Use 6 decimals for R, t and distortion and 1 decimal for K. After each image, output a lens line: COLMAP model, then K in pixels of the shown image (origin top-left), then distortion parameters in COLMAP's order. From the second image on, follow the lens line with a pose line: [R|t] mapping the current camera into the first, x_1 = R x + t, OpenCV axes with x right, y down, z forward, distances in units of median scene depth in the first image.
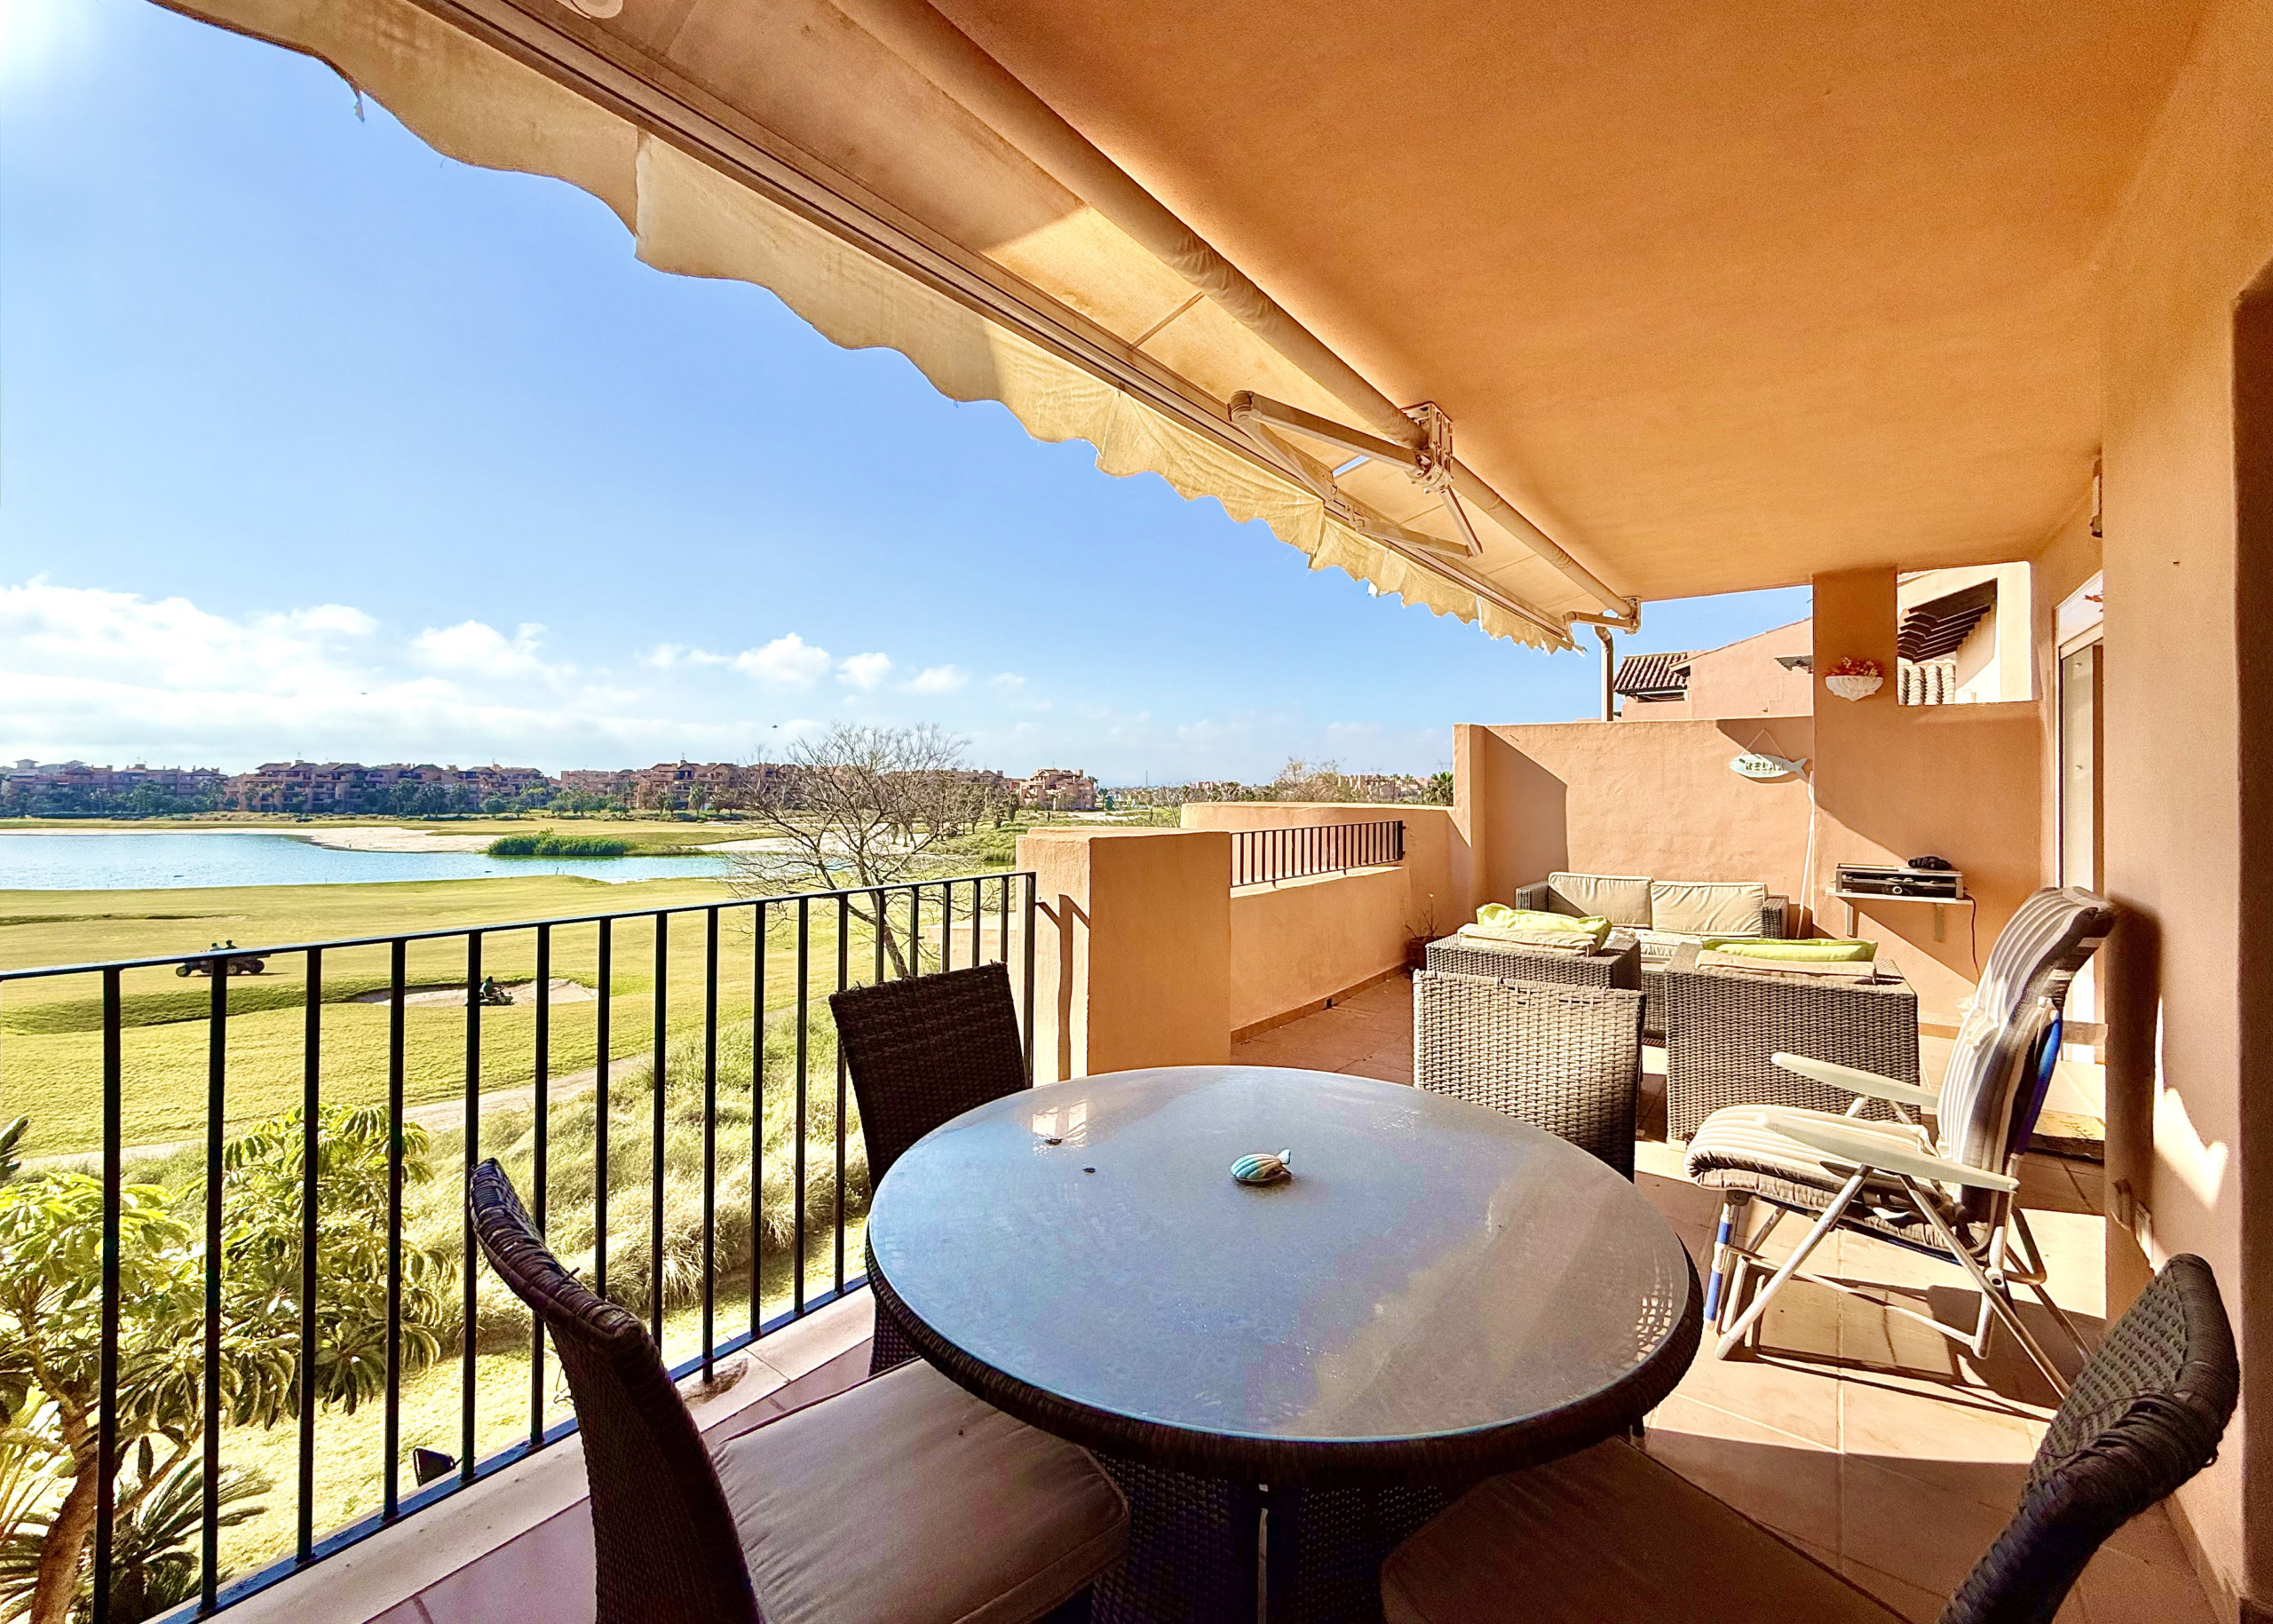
lens RADIAL K [[901.6, 0, 1122.7], [0, 901.6, 773.9], [0, 0, 1]] dist [-0.003596, 0.002858]
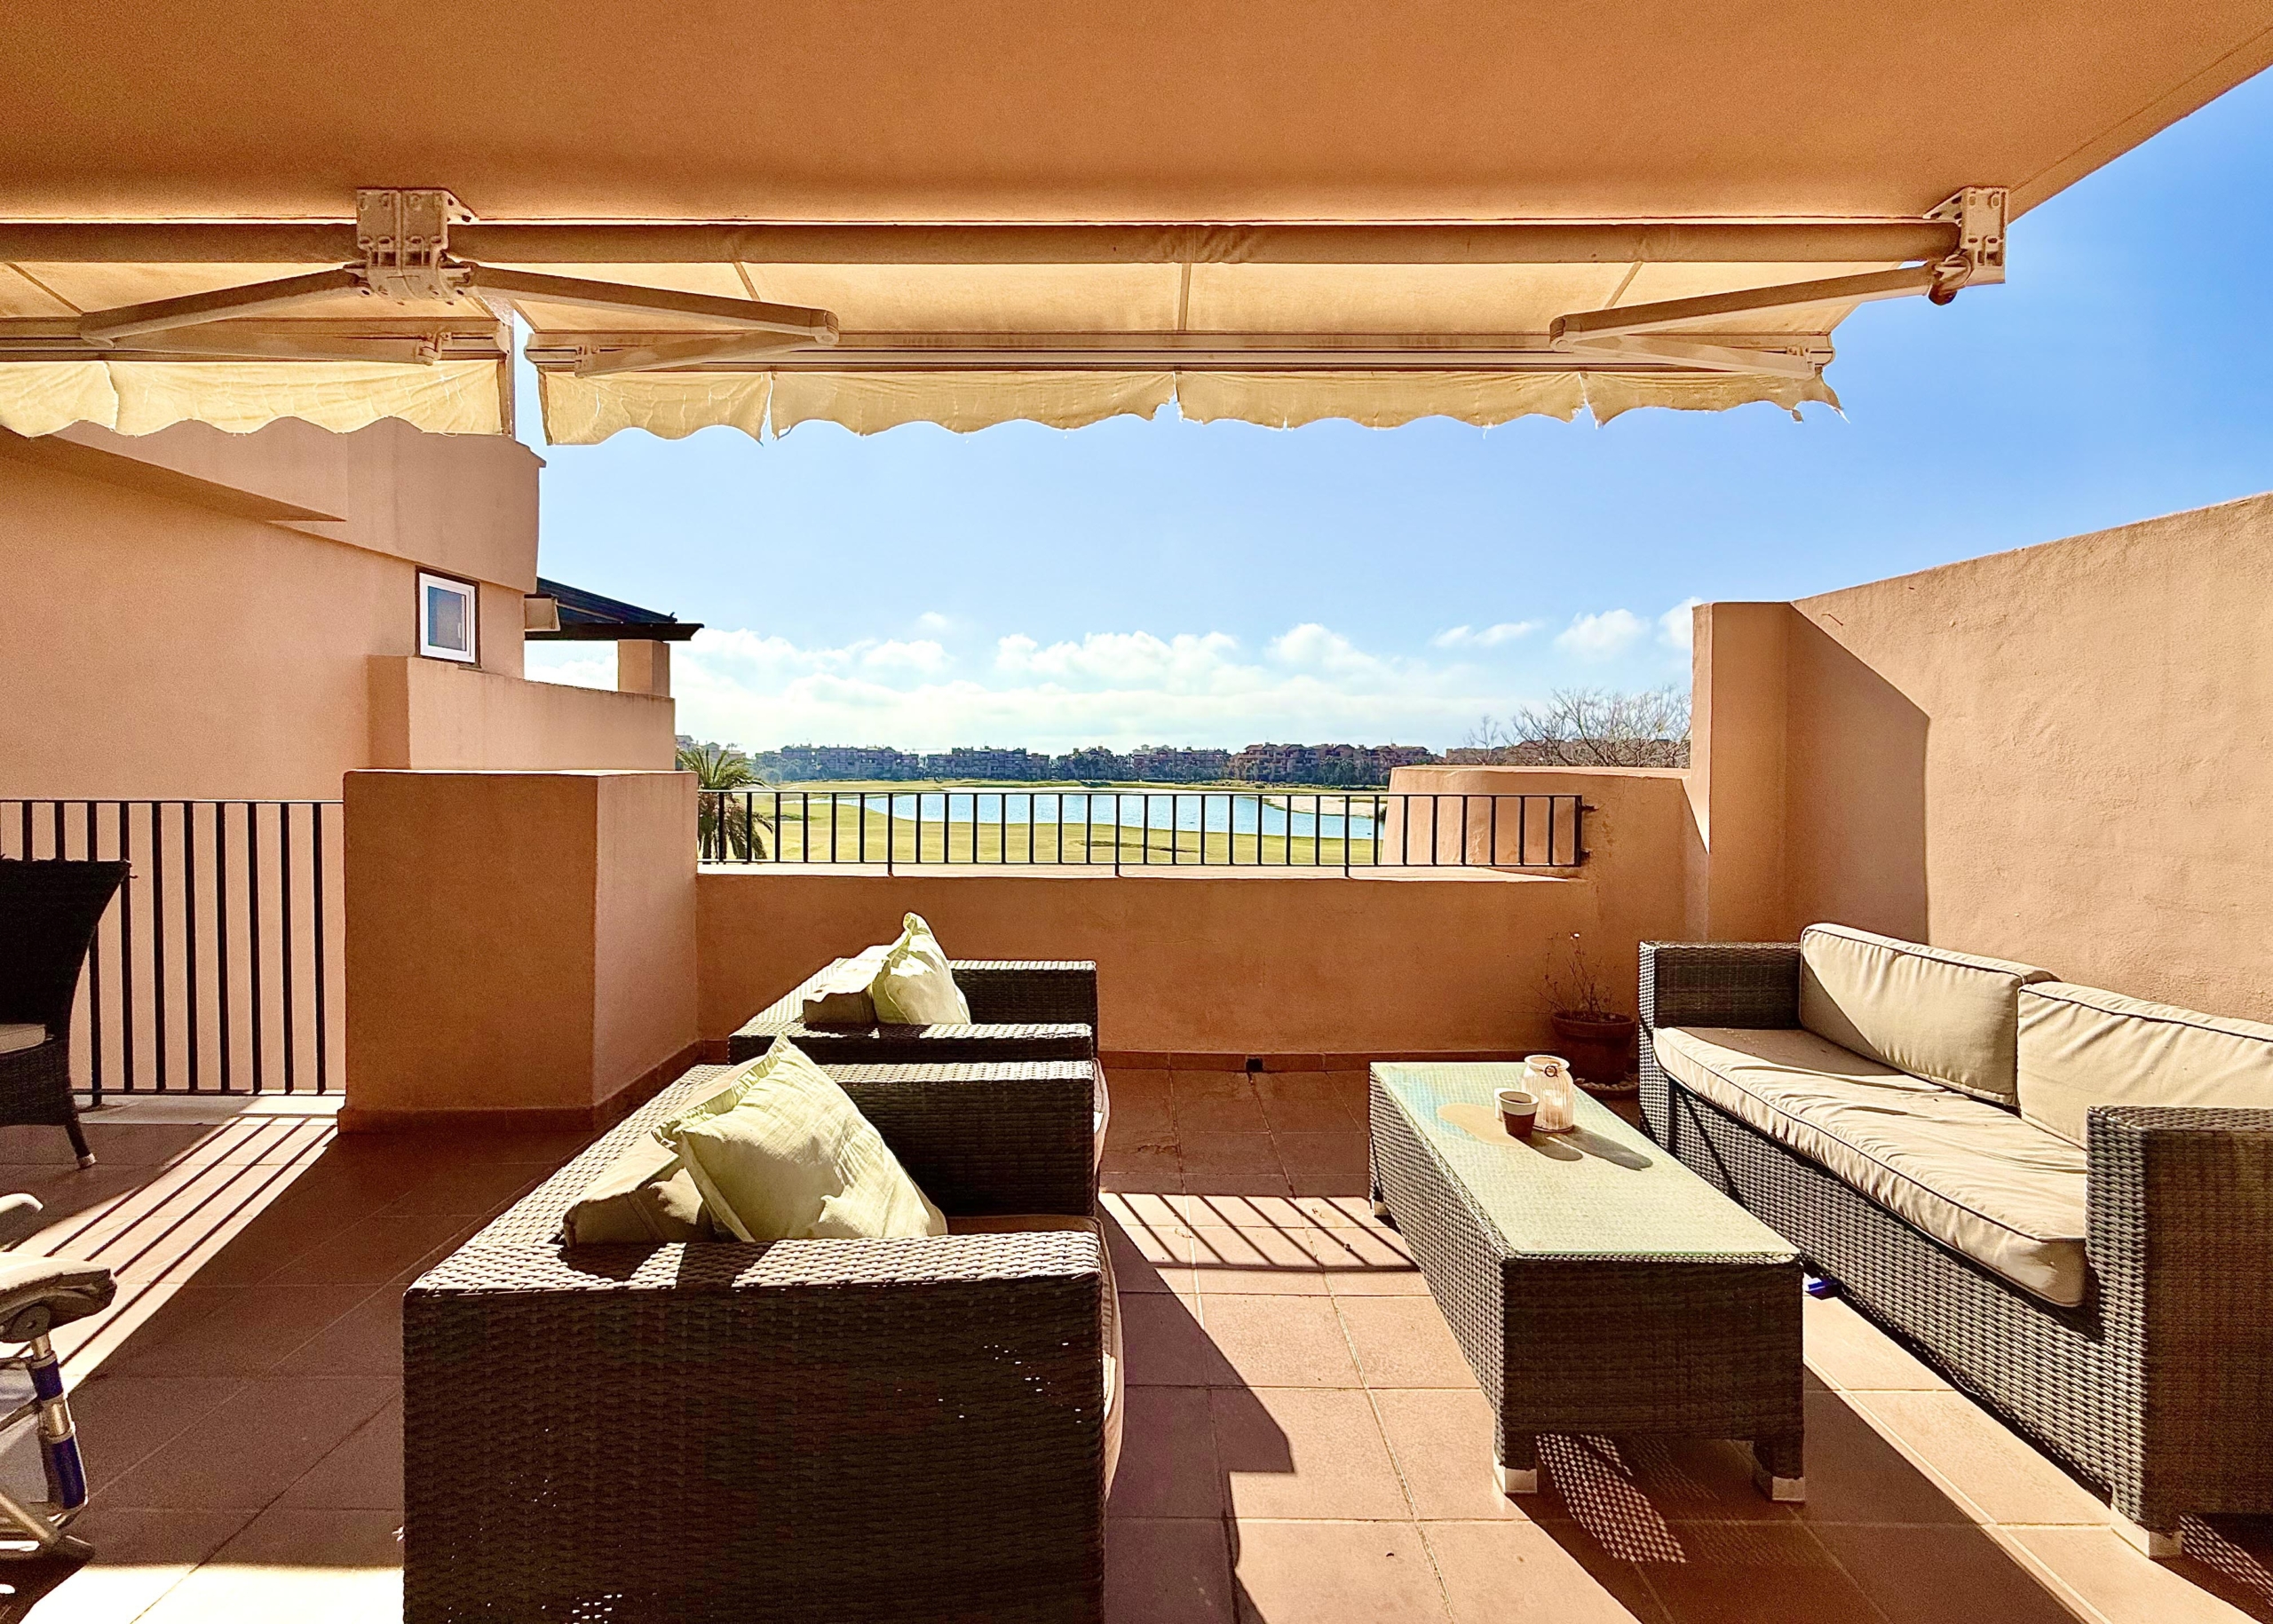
lens RADIAL K [[901.6, 0, 1124.3], [0, 901.6, 779.0], [0, 0, 1]] dist [-0.003596, 0.002858]
pose [[0.617968, 0.016891, -0.786022, 0.564930], [0.007817, 0.999588, 0.027626, 0.023995], [0.786165, -0.023217, 0.617581, 0.438340]]
